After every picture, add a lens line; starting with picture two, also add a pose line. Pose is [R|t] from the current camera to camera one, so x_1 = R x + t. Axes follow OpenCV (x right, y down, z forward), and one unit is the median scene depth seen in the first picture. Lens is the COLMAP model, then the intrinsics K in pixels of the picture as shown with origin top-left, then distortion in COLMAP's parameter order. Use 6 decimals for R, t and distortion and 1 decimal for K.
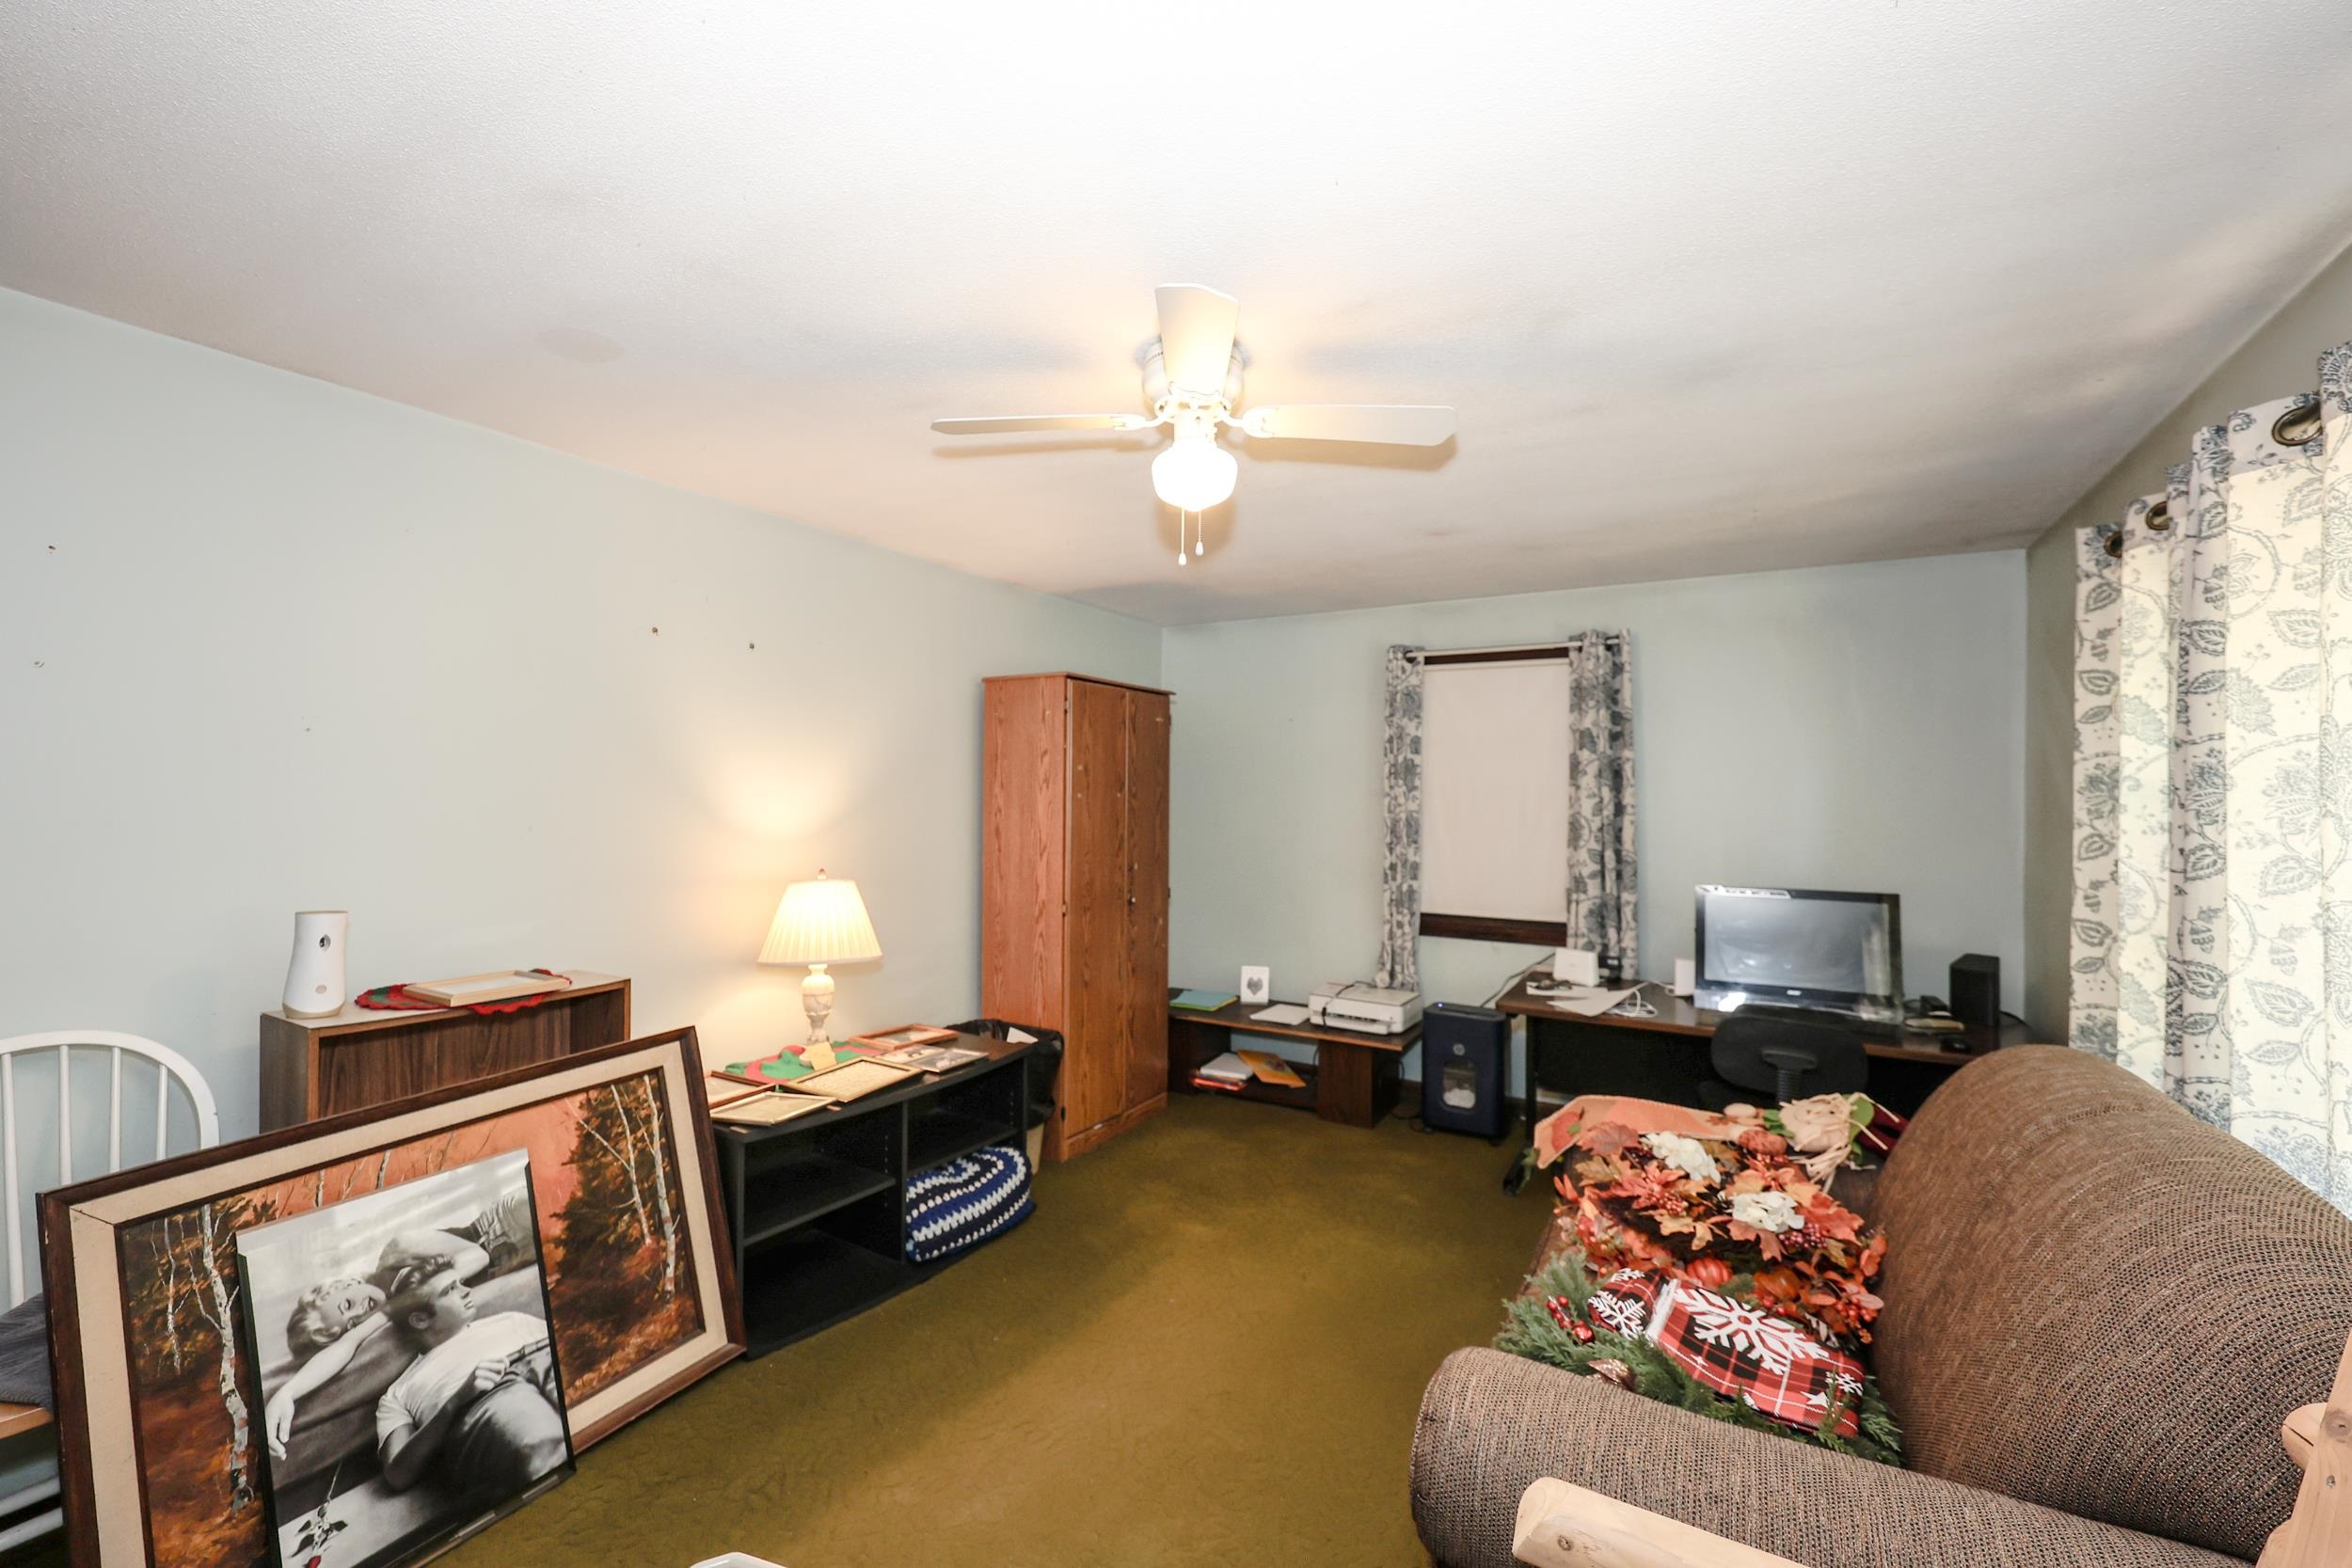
lens RADIAL K [[996.4, 0, 1162.0], [0, 996.4, 790.9], [0, 0, 1]] dist [0.002819, 0.000568]
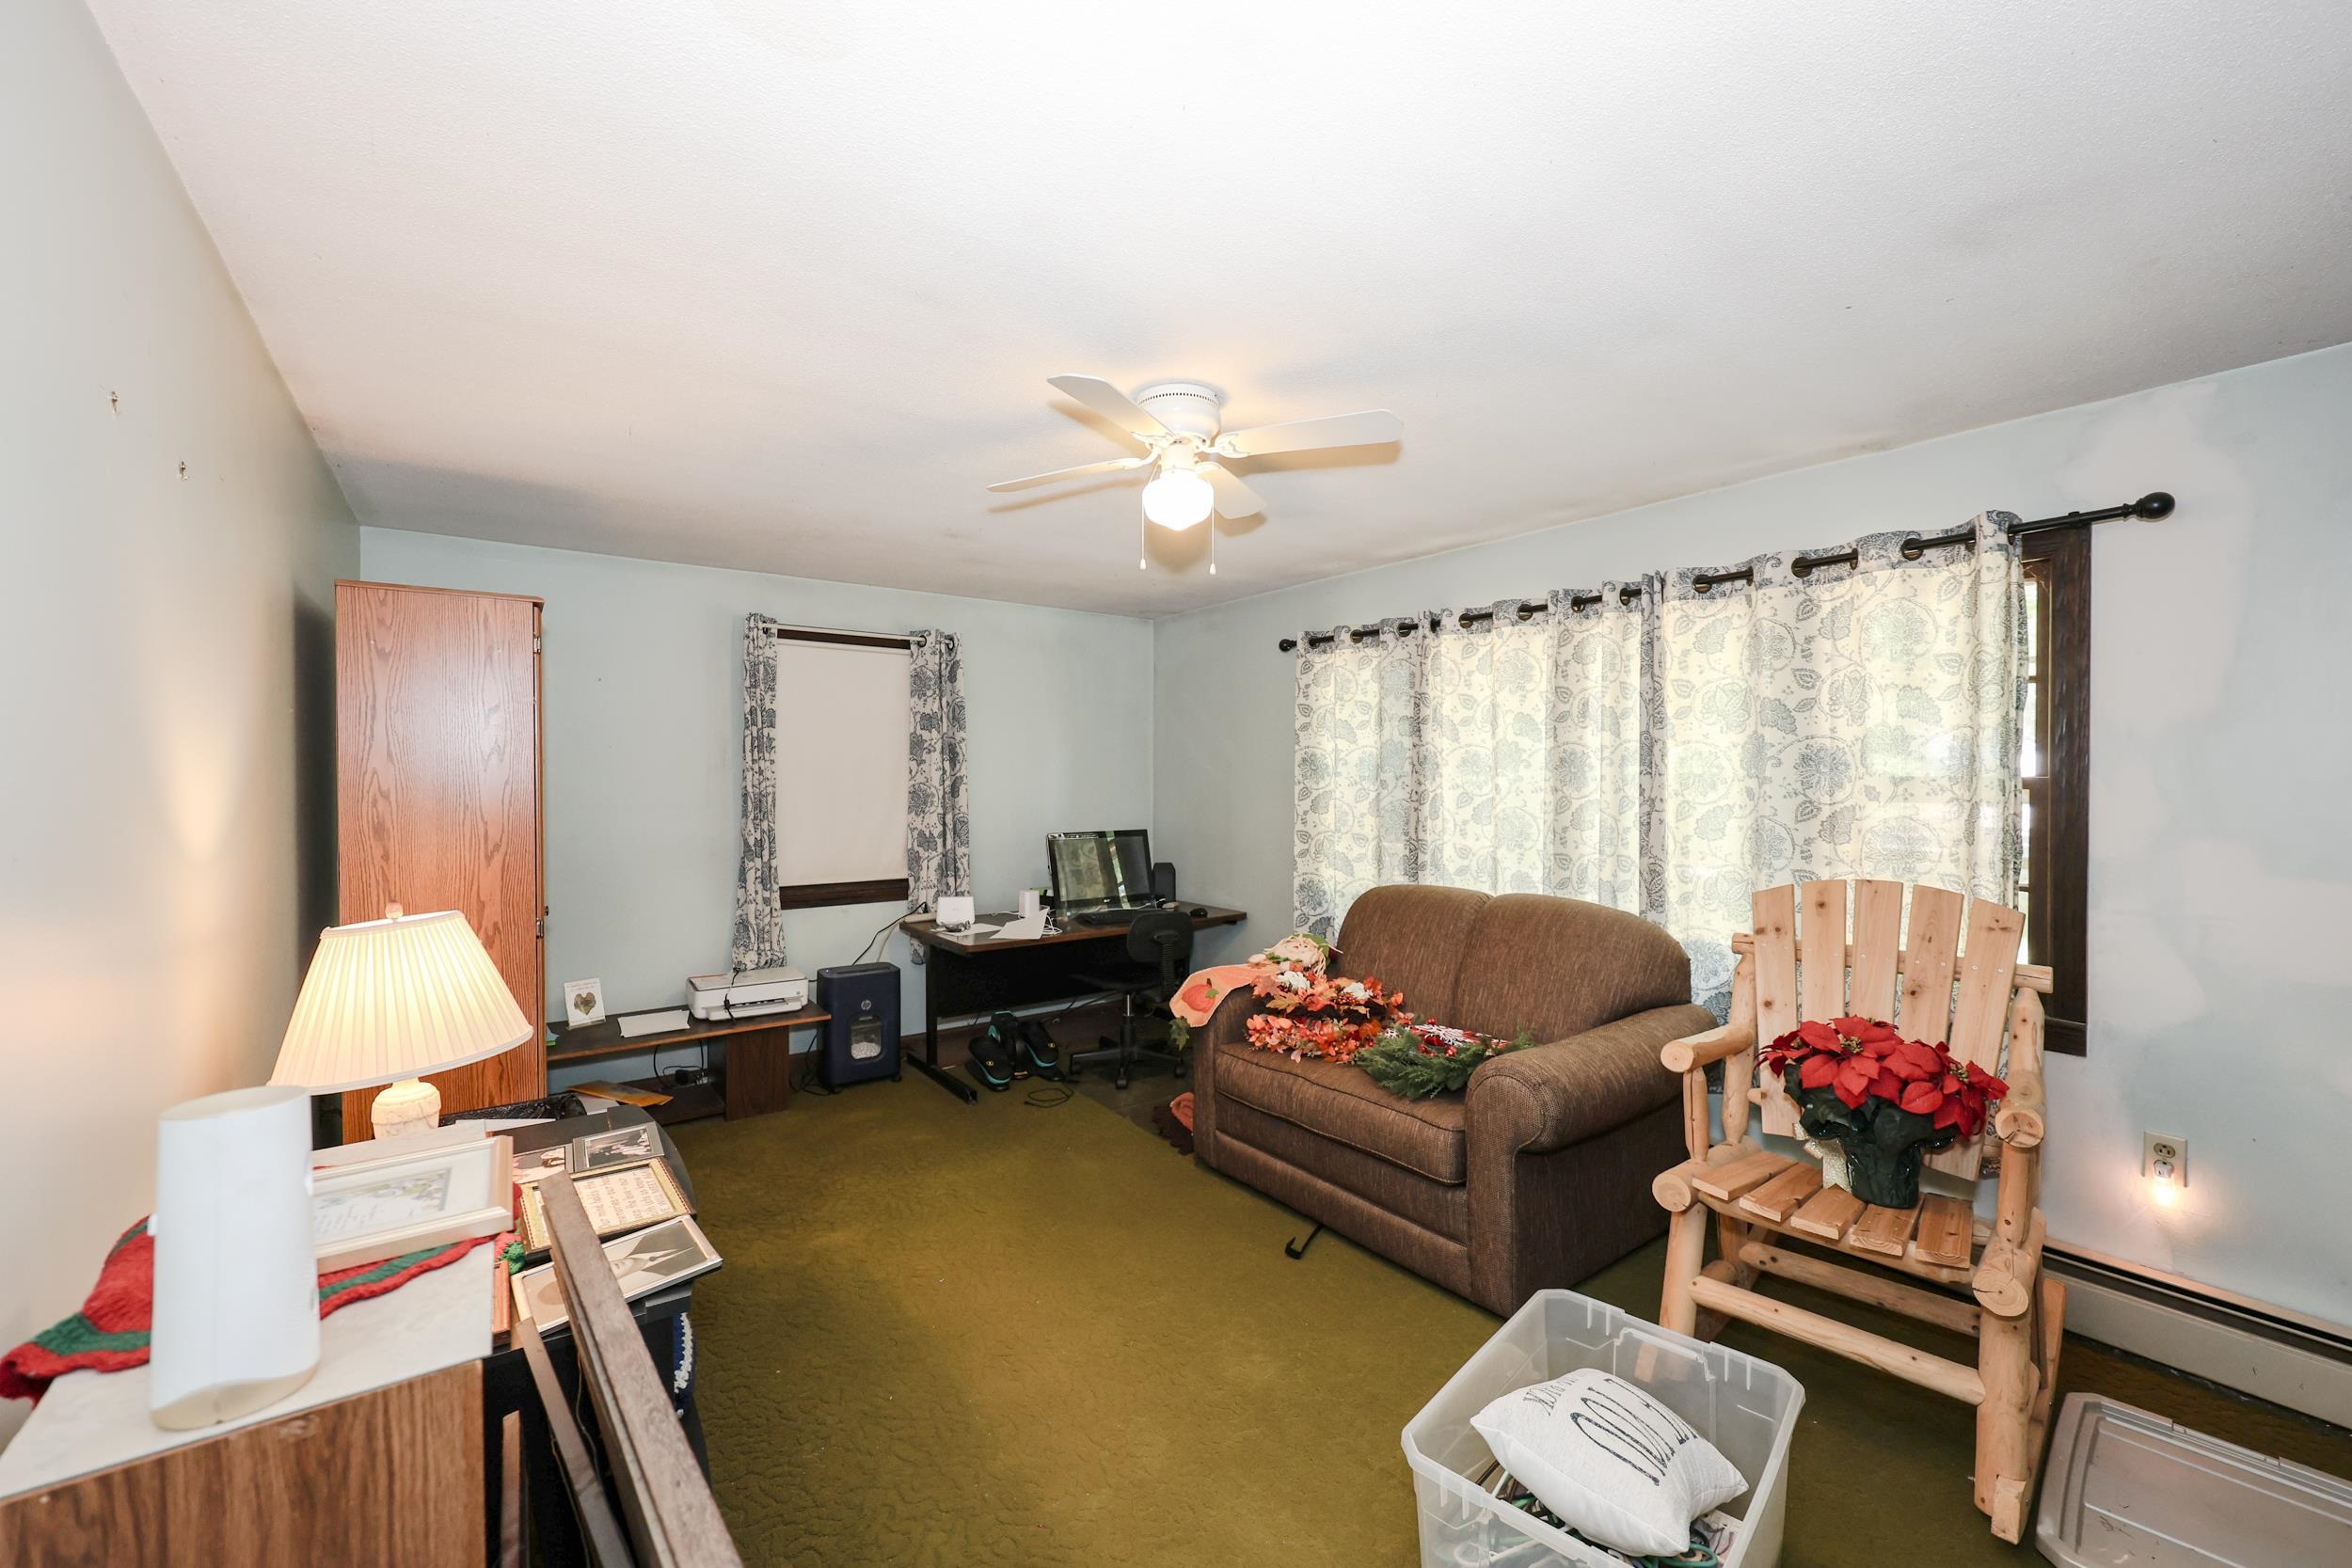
lens RADIAL K [[996.4, 0, 1162.0], [0, 996.4, 790.9], [0, 0, 1]] dist [0.002819, 0.000568]
pose [[0.360753, -0.023379, 0.932368, -0.576230], [-0.001682, 0.999668, 0.025717, -0.000143], [-0.932660, -0.010845, 0.360594, 0.310789]]
